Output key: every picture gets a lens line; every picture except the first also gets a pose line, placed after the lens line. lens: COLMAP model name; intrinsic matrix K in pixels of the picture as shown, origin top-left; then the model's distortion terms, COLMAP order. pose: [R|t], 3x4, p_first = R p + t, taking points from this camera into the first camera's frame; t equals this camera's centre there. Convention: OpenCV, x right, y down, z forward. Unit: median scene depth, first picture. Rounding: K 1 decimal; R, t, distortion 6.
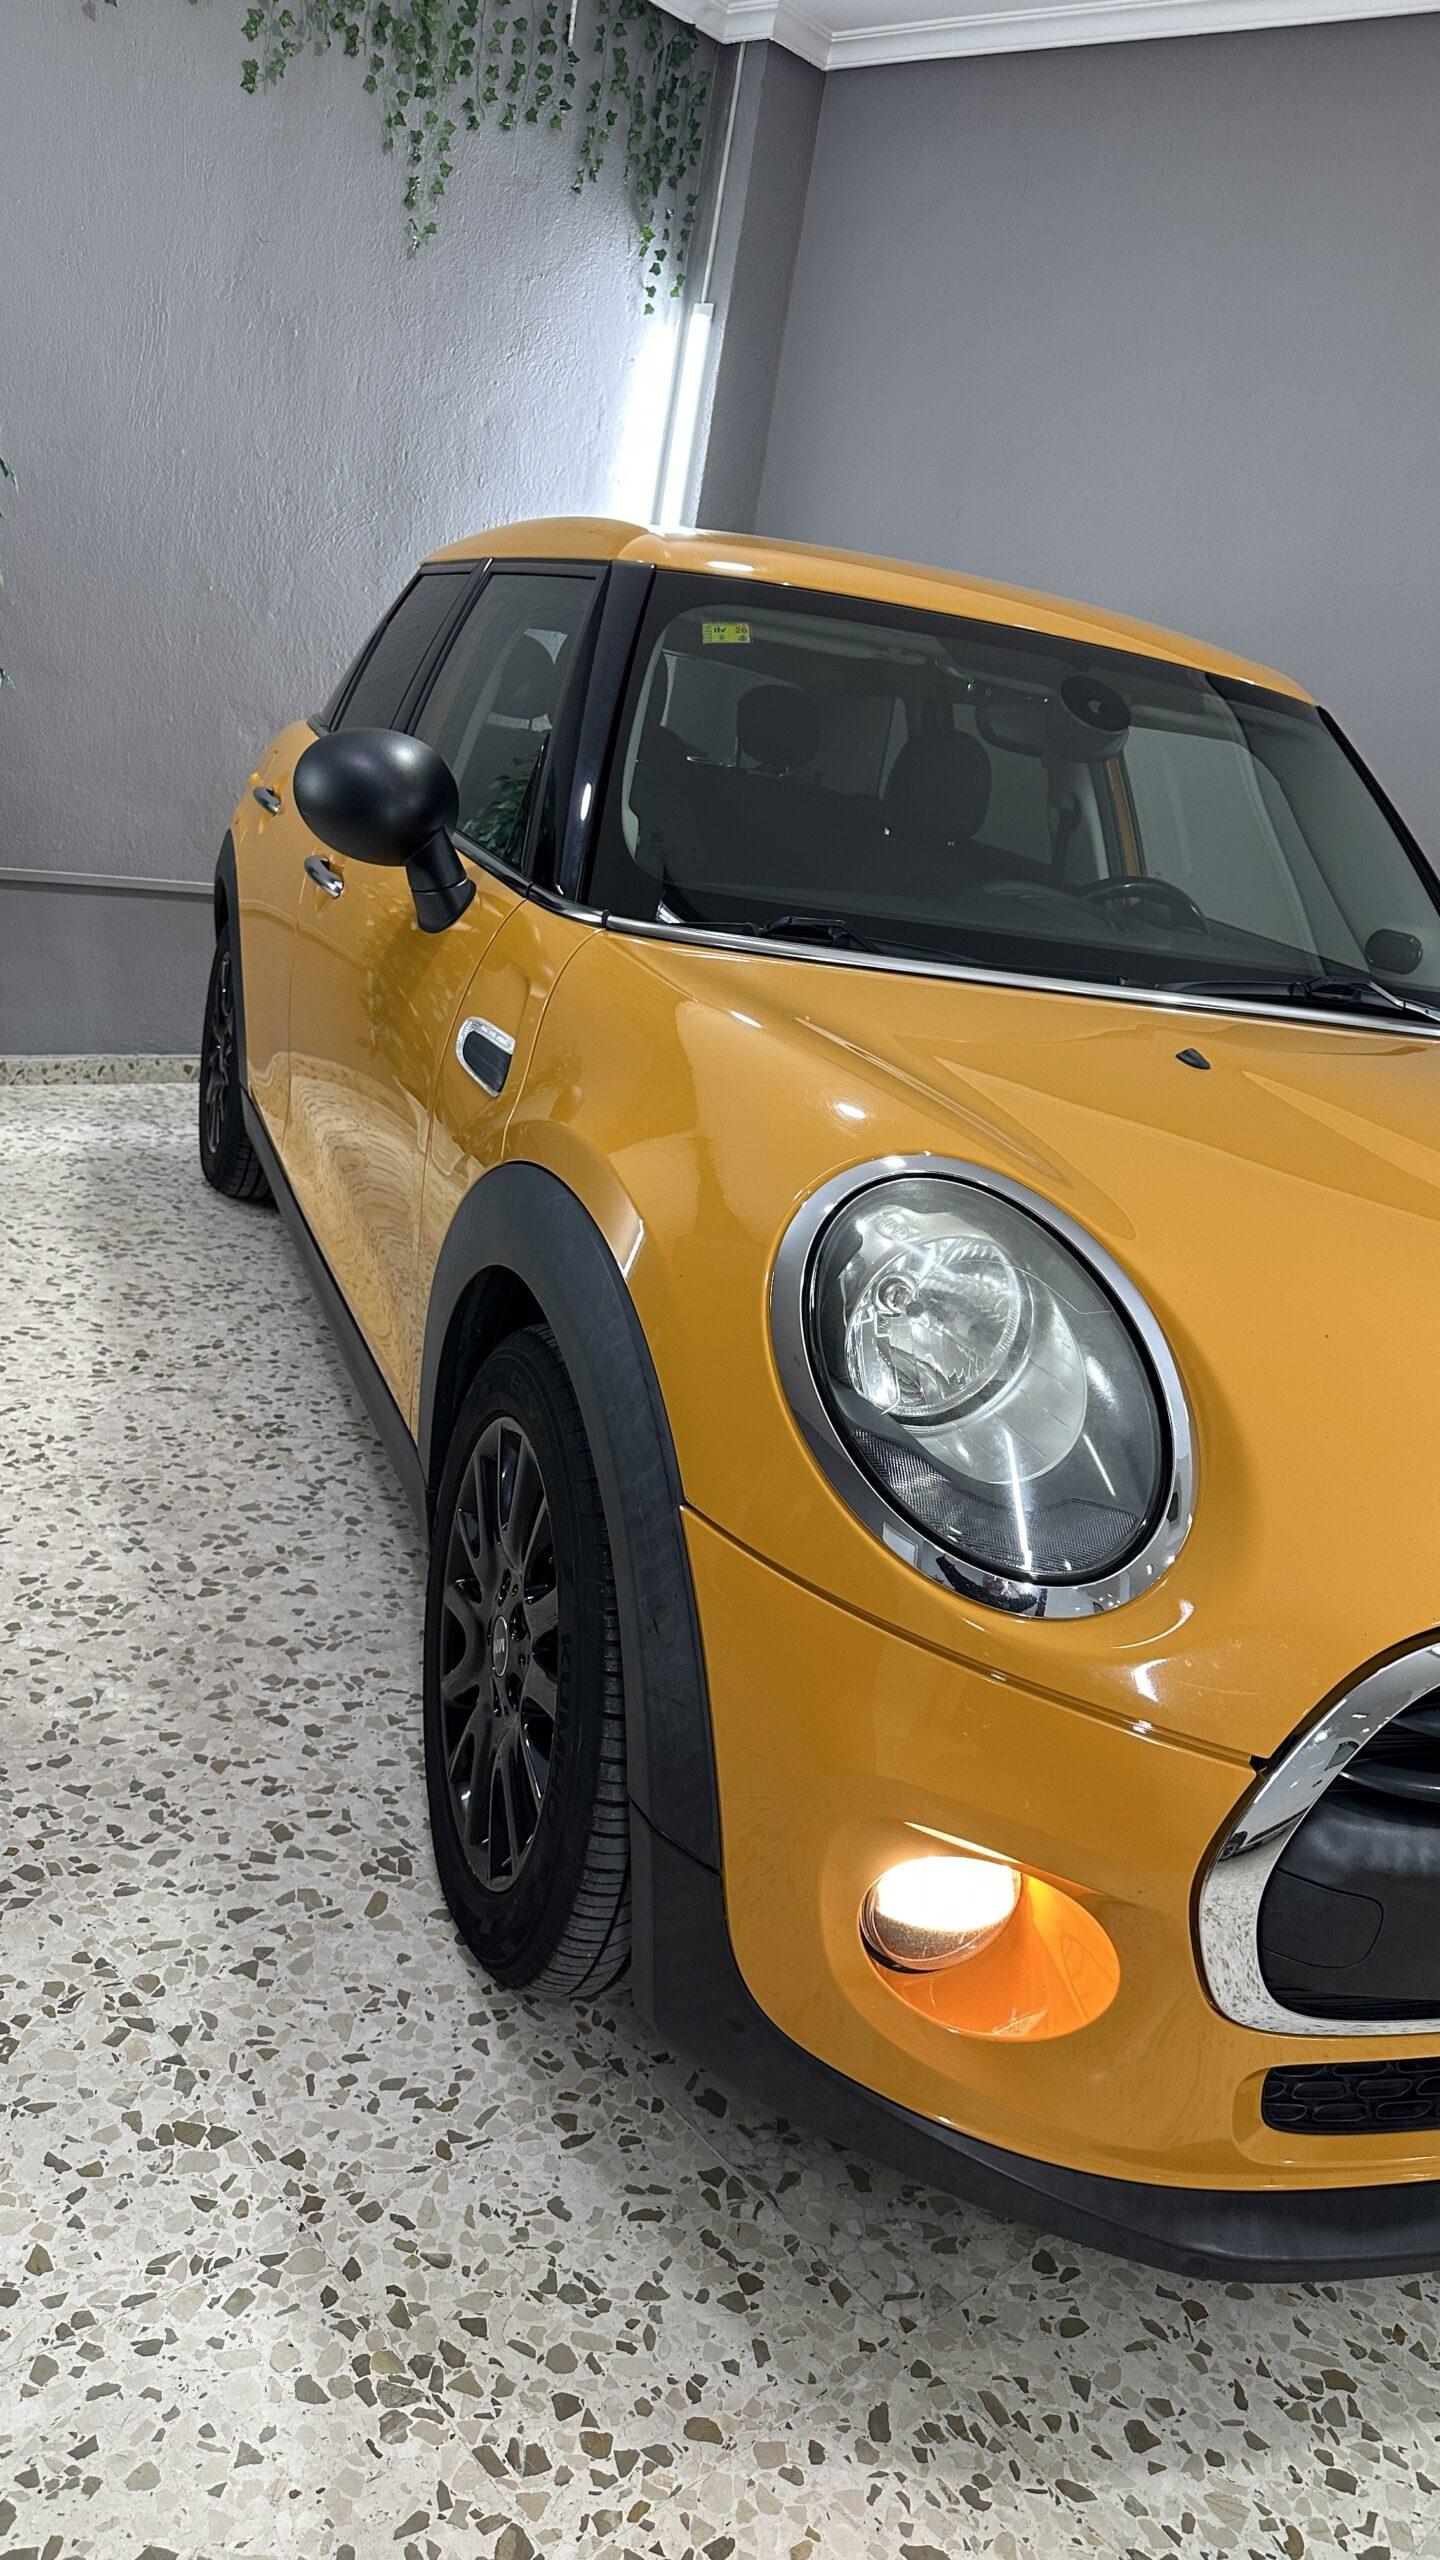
lens RADIAL K [[1825.5, 0, 718.5], [0, 1825.5, 1267.4], [0, 0, 1]] dist [0.022965, -0.028295]
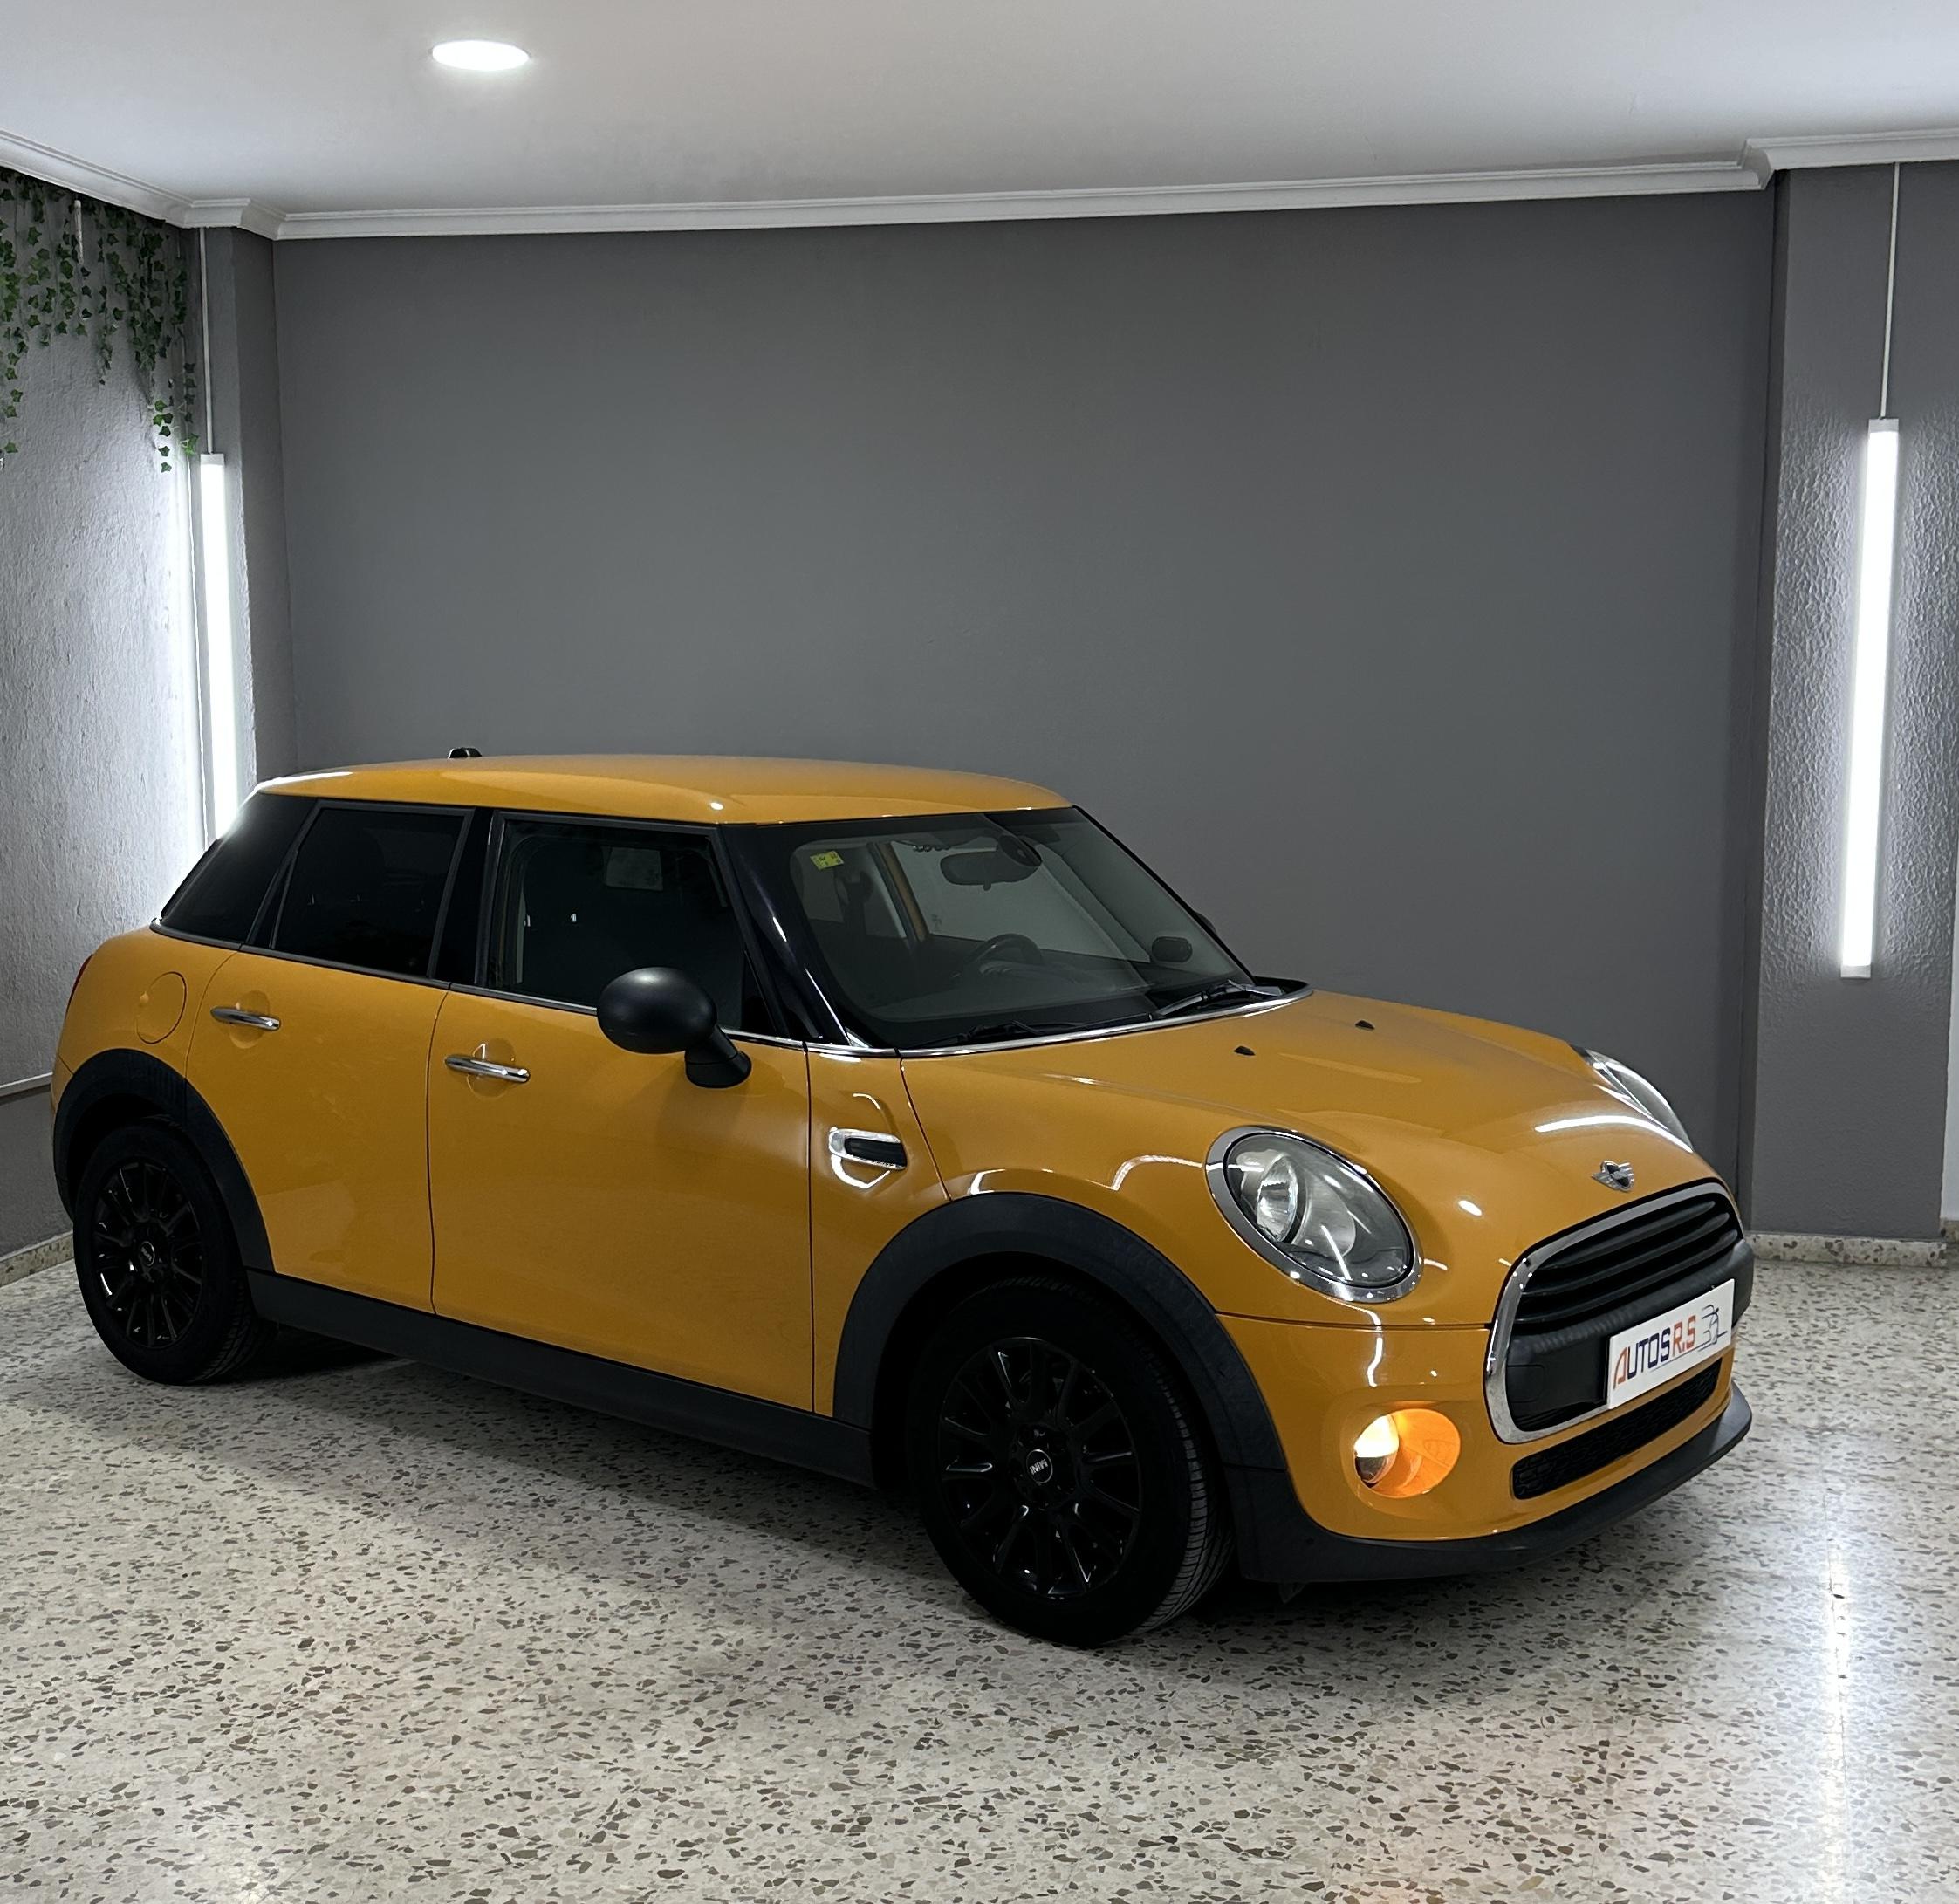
lens RADIAL K [[2459.4, 0, 946.2], [0, 2459.4, 946.8], [0, 0, 1]] dist [0.069746, 0.000000]
pose [[0.848482, -0.220639, 0.481038, -1.184556], [0.286618, 0.955685, -0.067207, -0.131673], [-0.444892, 0.194898, 0.874120, -1.093627]]
